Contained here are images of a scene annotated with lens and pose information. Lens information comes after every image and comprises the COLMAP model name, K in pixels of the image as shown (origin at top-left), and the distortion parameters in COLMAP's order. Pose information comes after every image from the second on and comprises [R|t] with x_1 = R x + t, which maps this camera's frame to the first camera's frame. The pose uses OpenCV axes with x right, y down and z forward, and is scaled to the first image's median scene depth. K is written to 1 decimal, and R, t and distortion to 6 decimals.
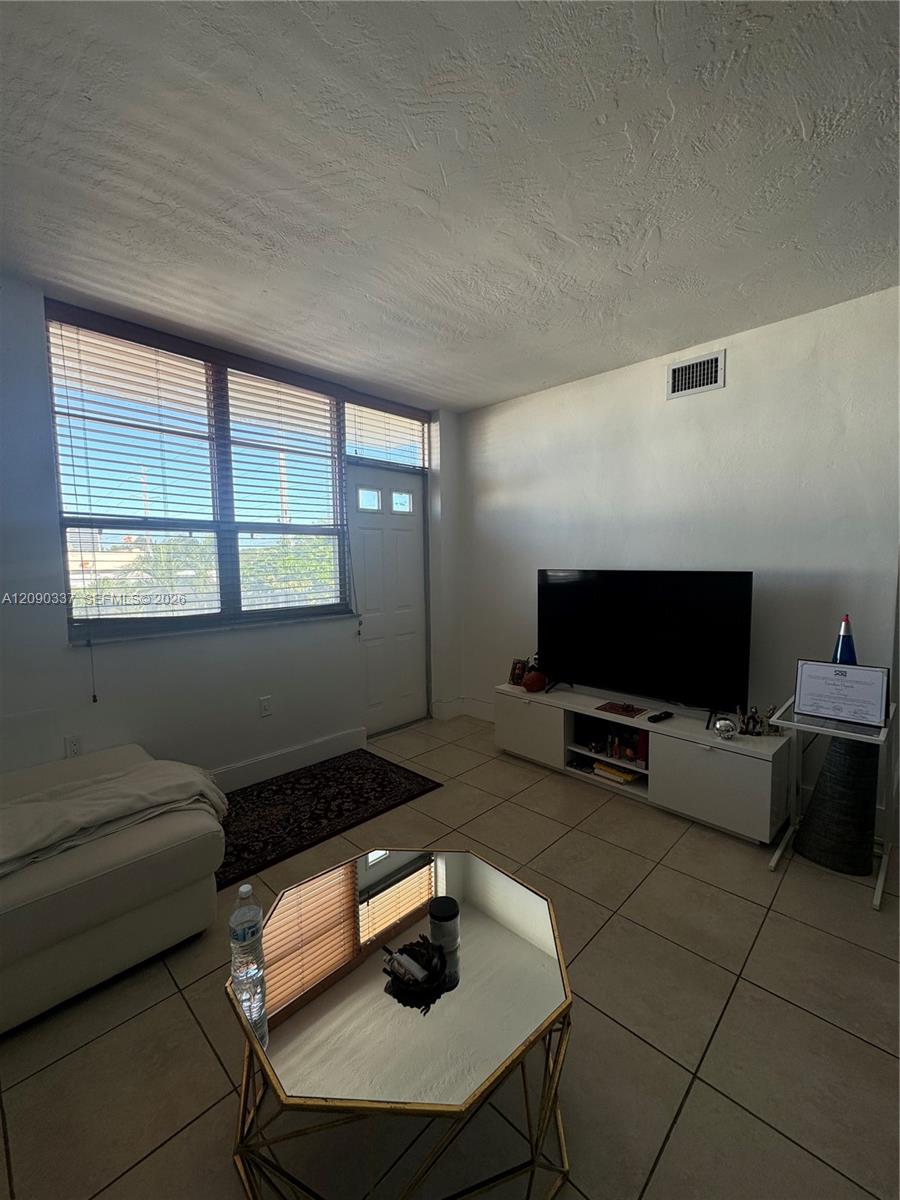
lens RADIAL K [[488.6, 0, 461.1], [0, 488.6, 603.8], [0, 0, 1]] dist [-0.004337, 0.000024]
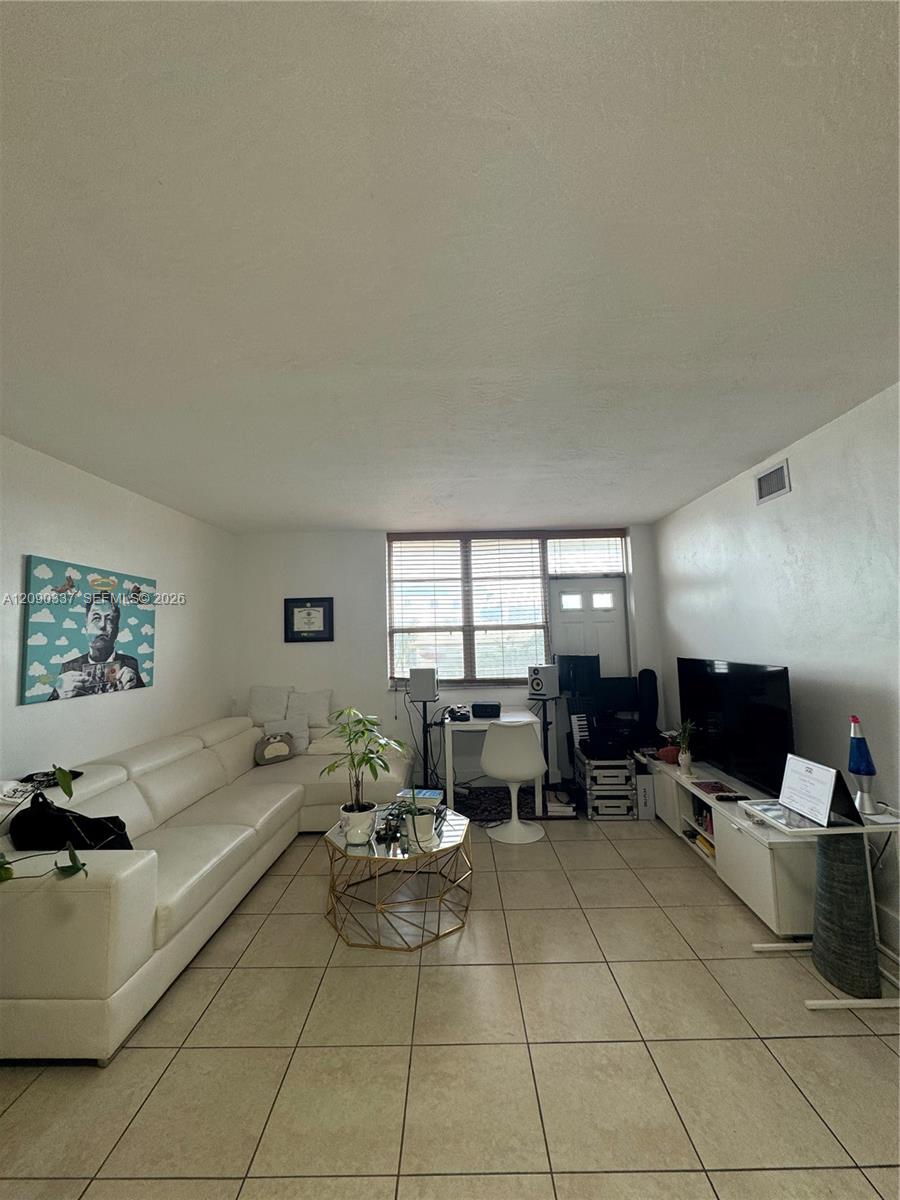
lens RADIAL K [[488.6, 0, 458.4], [0, 488.6, 602.8], [0, 0, 1]] dist [-0.004337, 0.000024]
pose [[0.691928, -0.056247, -0.719772, 0.757428], [-0.048408, 0.991102, -0.123987, -0.033143], [0.720342, 0.120633, 0.683049, -0.214763]]
